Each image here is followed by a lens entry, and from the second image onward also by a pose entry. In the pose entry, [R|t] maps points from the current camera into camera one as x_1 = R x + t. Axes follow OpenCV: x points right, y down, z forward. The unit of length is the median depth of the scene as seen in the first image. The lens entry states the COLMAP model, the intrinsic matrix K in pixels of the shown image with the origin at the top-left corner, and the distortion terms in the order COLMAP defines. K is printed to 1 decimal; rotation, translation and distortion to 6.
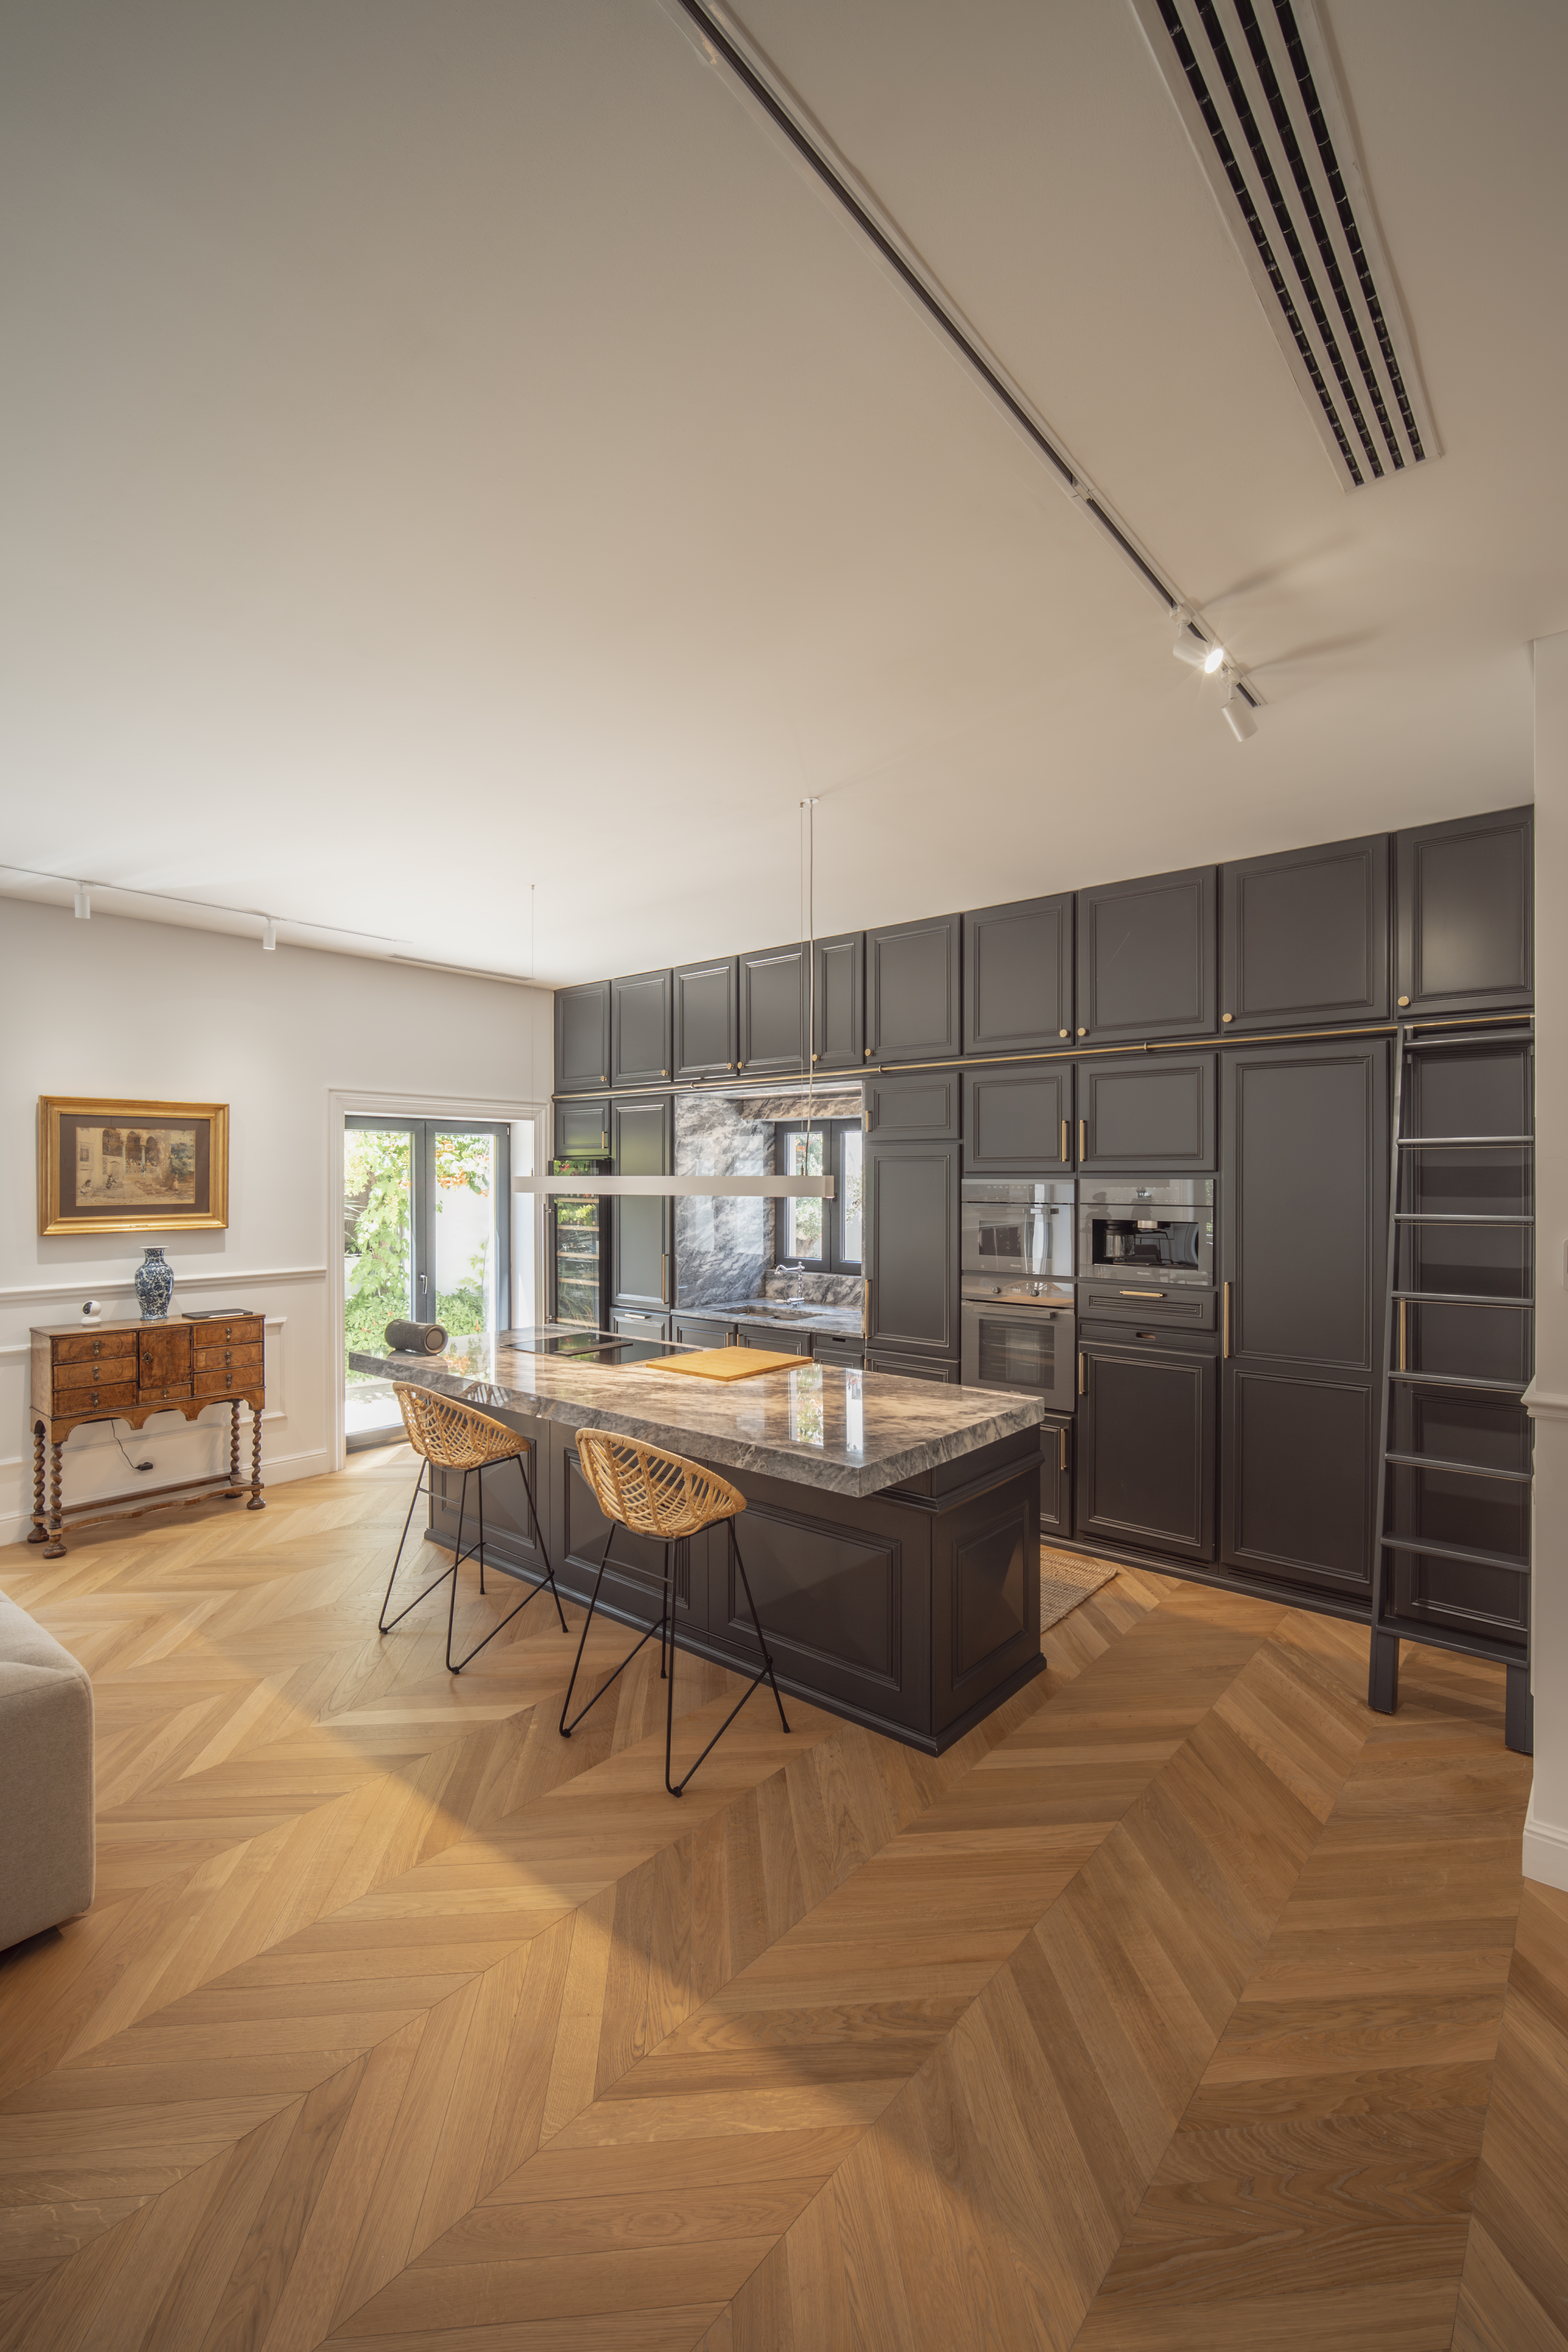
lens RADIAL K [[1016.3, 0, 790.3], [0, 1016.3, 1178.0], [0, 0, 1]] dist [-0.015551, 0.005566]
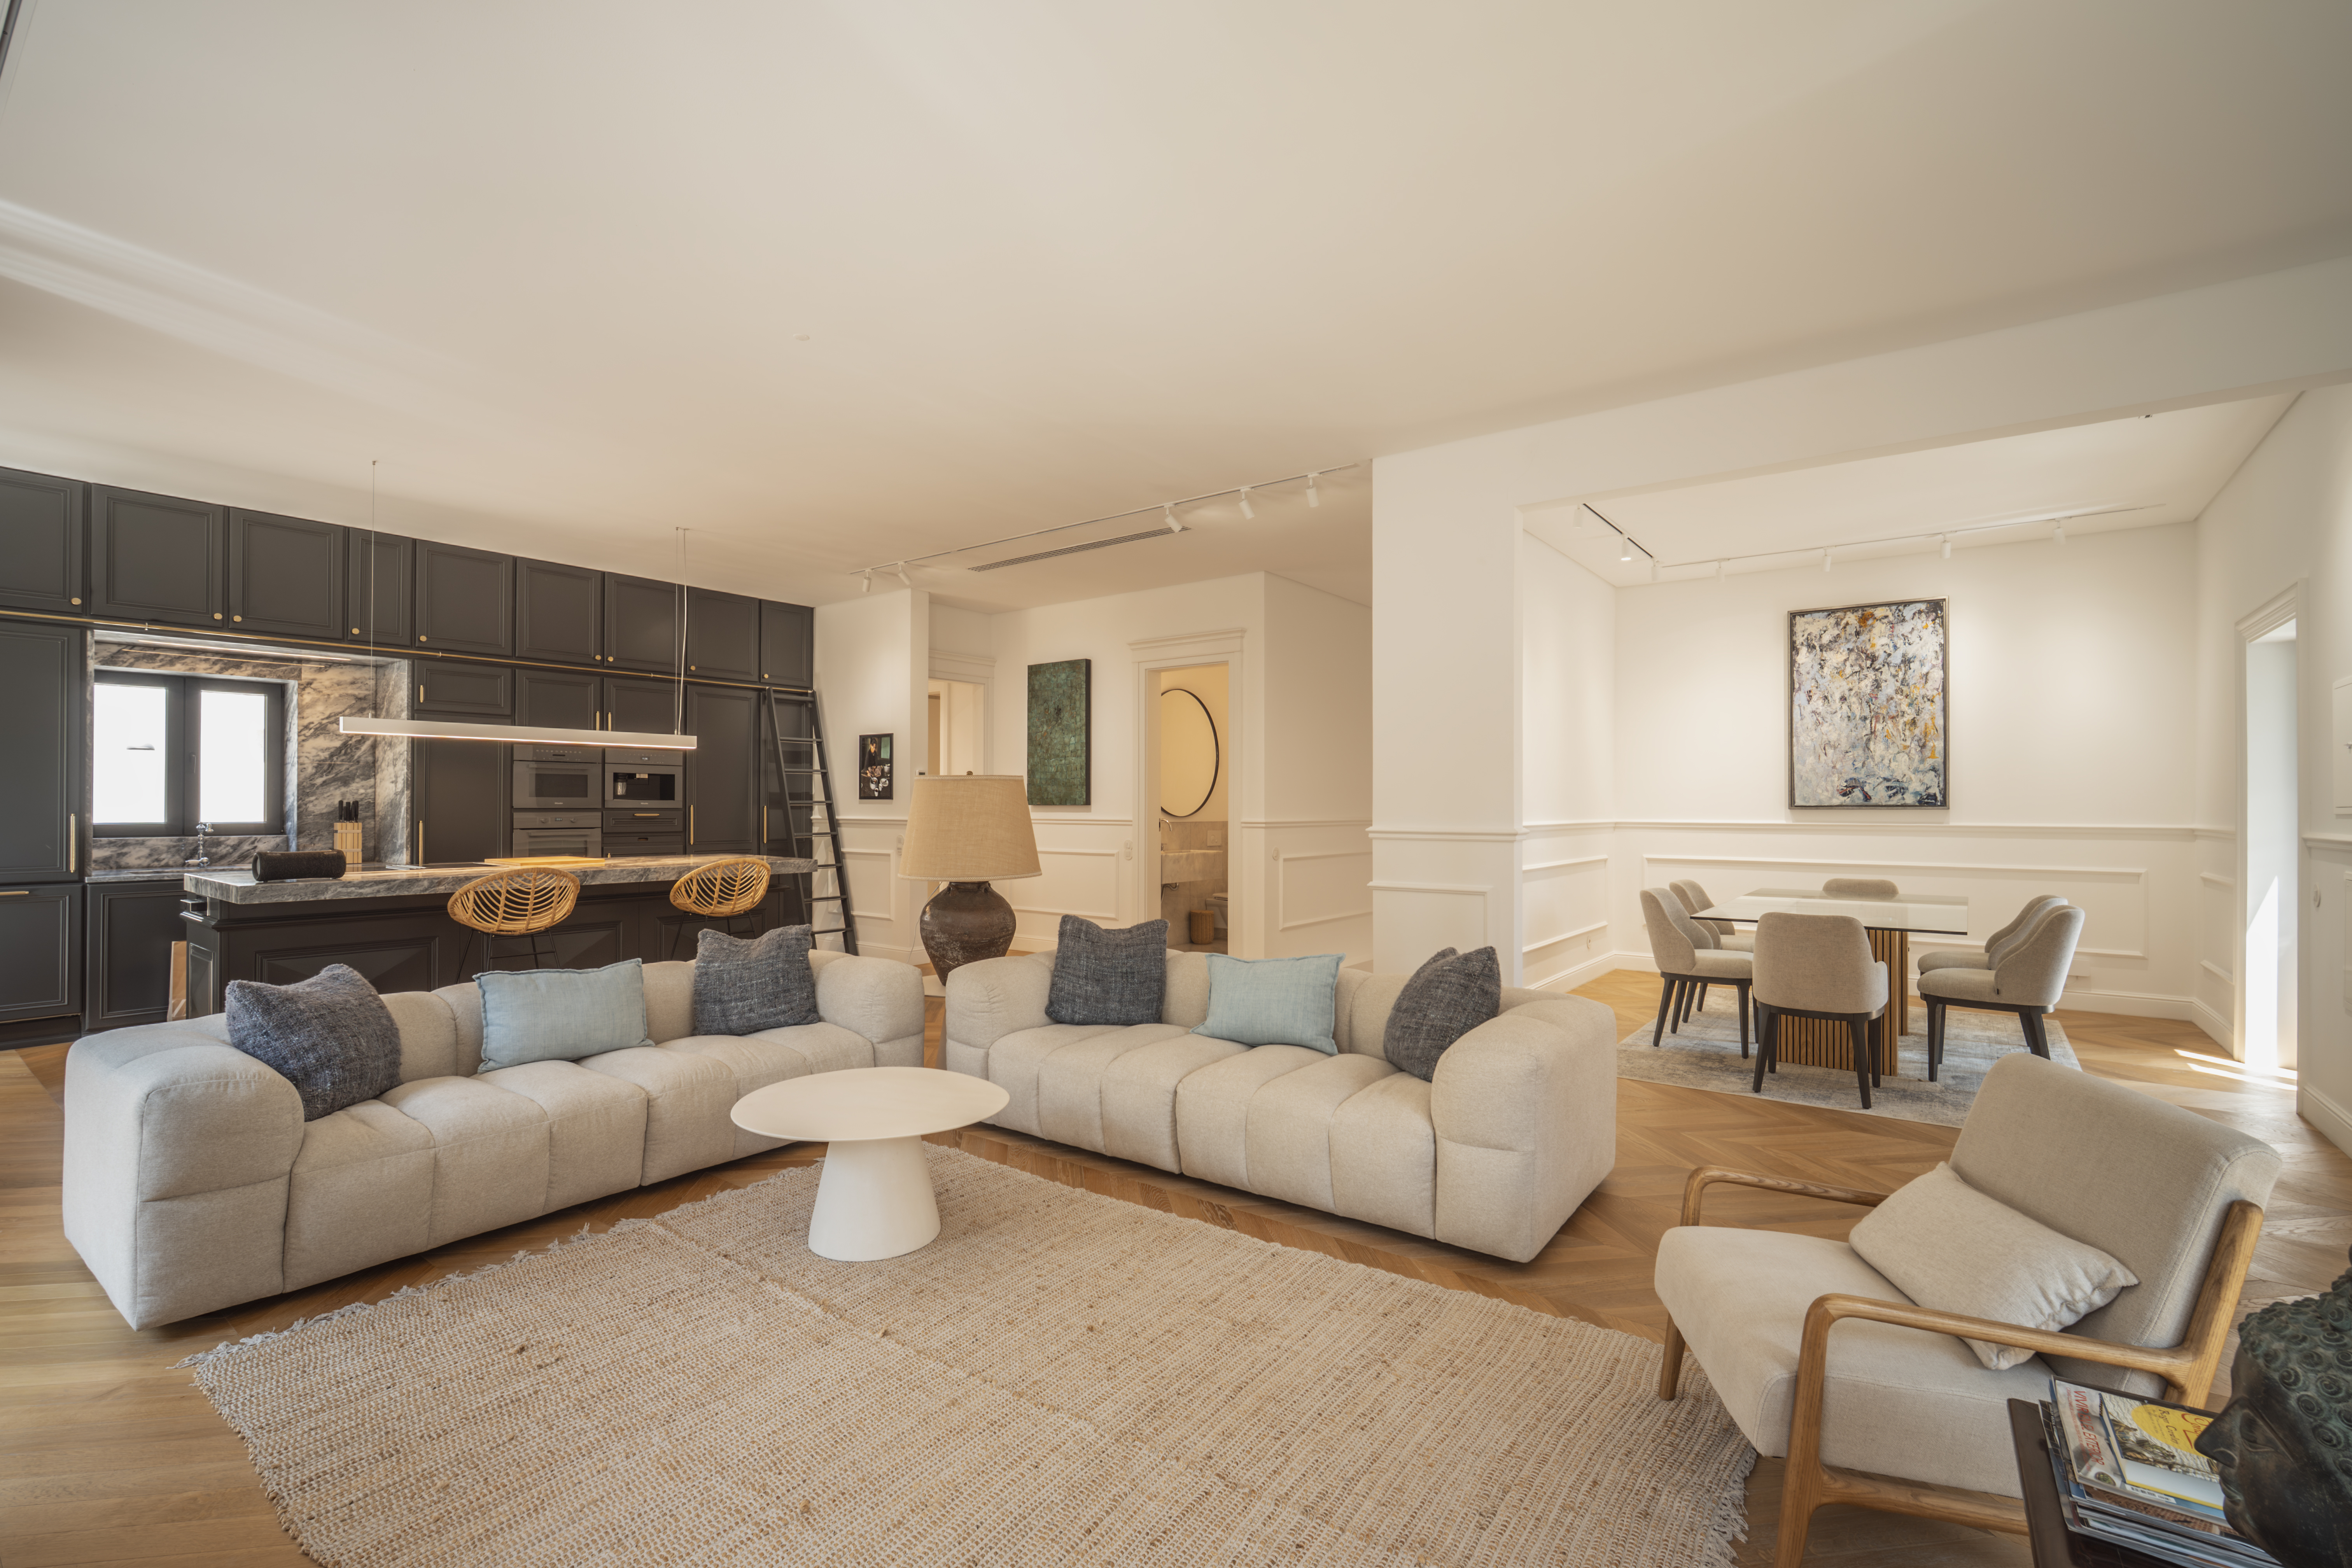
lens RADIAL K [[1031.1, 0, 1179.4], [0, 1031.1, 800.4], [0, 0, 1]] dist [-0.015460, 0.005803]
pose [[-0.053031, 0.004791, 0.998581, -1.332503], [-0.000894, 0.999988, -0.004845, 0.087039], [-0.998592, -0.001150, -0.053026, 0.151711]]
